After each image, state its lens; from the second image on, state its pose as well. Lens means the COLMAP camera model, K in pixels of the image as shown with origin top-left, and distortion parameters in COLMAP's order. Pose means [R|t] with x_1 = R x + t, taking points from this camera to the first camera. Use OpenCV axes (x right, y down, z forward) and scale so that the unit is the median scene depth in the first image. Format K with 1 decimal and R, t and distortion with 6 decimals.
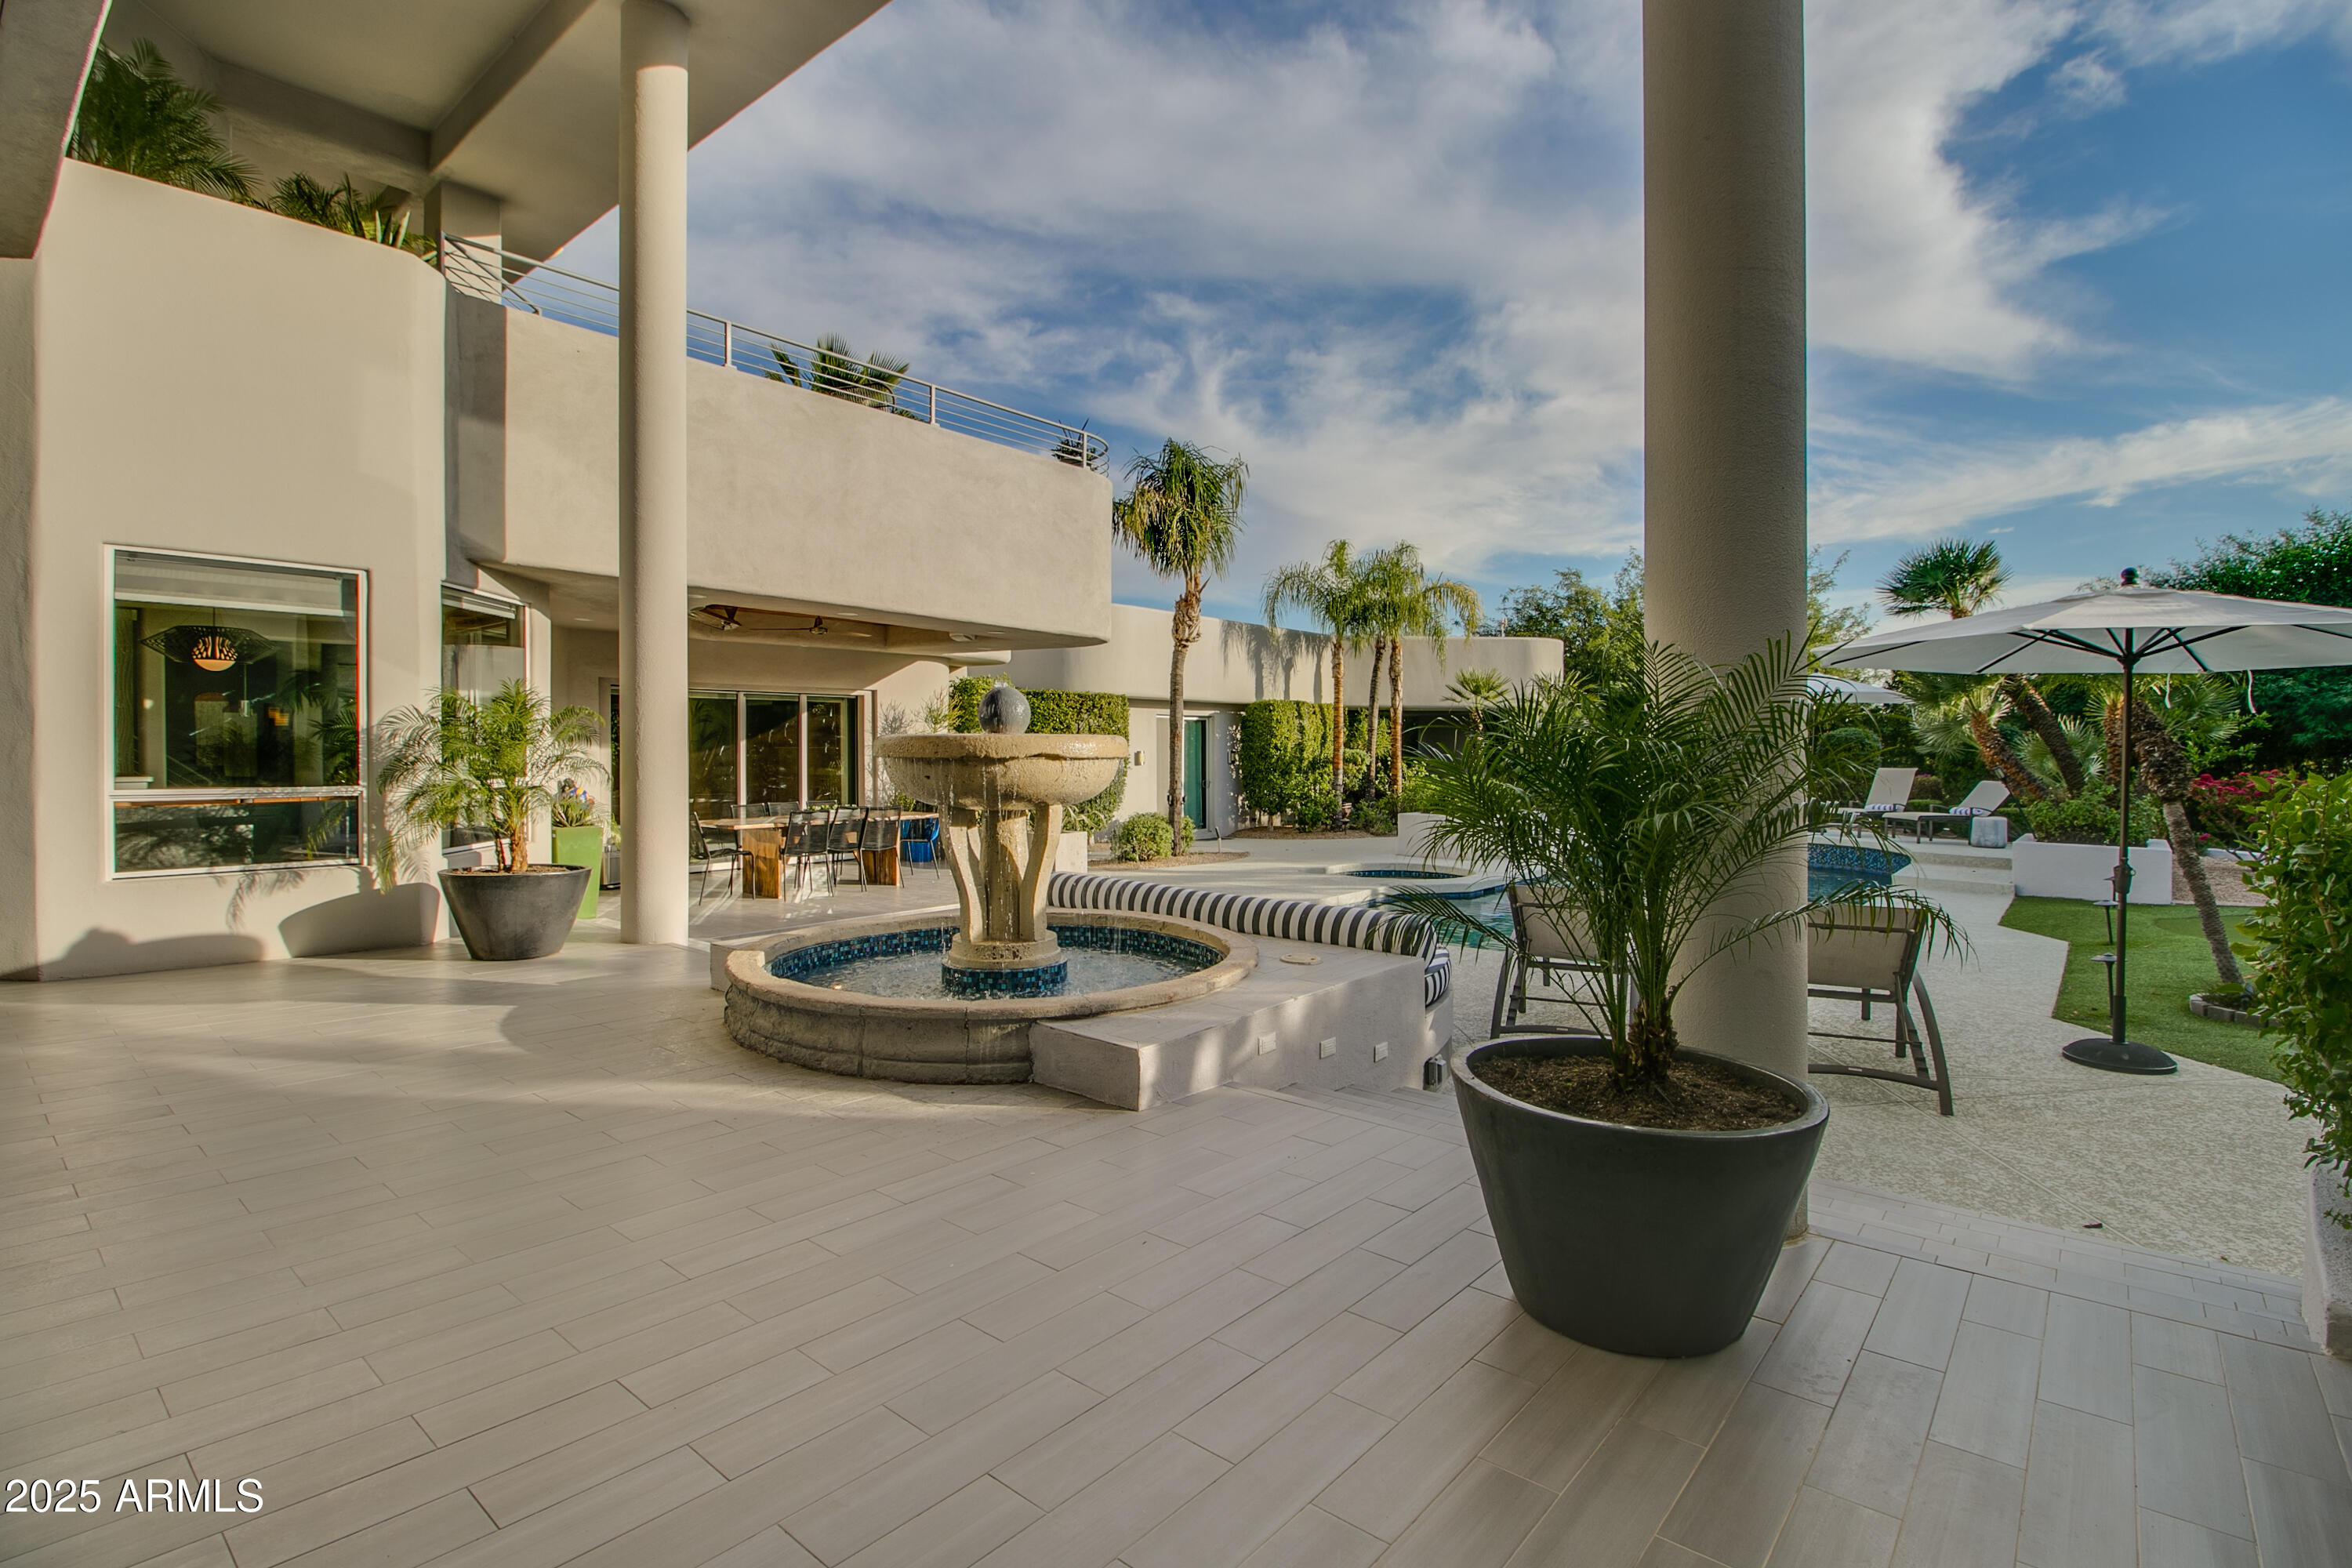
lens RADIAL K [[1197.9, 0, 1176.0], [0, 1197.9, 784.0], [0, 0, 1]] dist [0.030729, -0.042809]
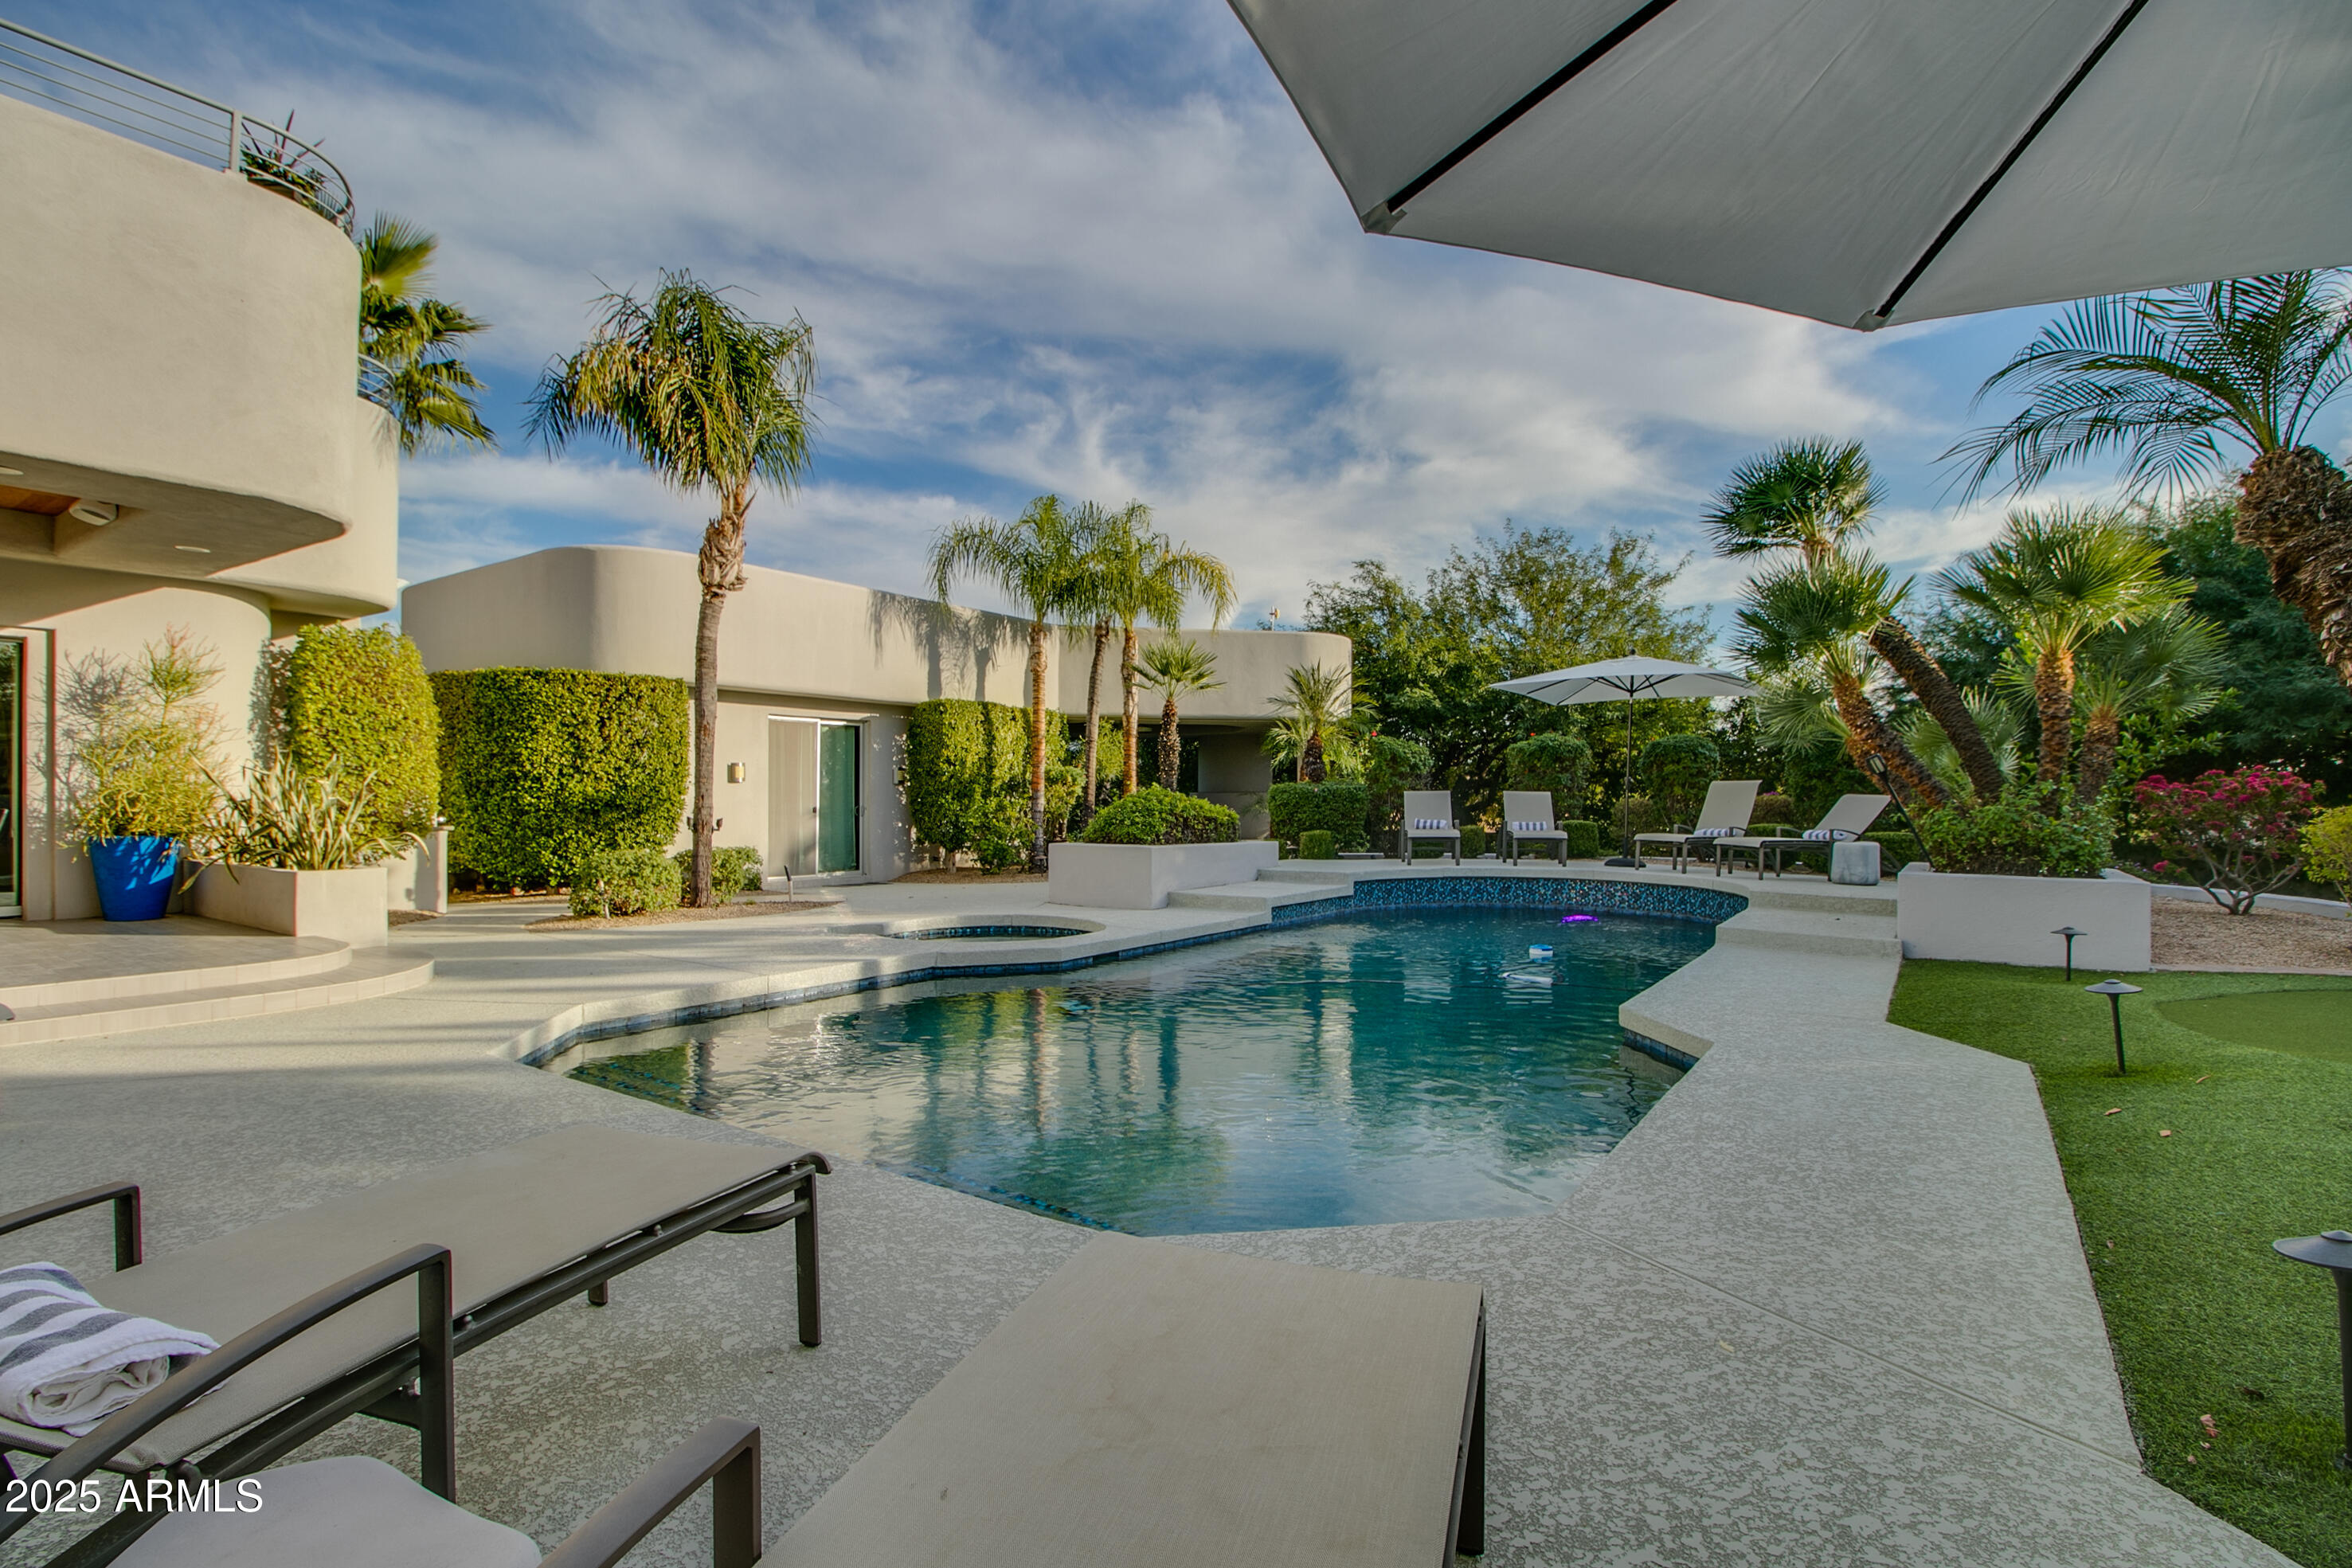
lens RADIAL K [[1164.8, 0, 1176.0], [0, 1164.8, 784.0], [0, 0, 1]] dist [-0.003258, -0.001599]
pose [[0.996941, -0.000959, 0.078156, 0.156265], [0.004494, 0.998974, -0.045060, 0.015977], [-0.078033, 0.045274, 0.995922, 0.244335]]
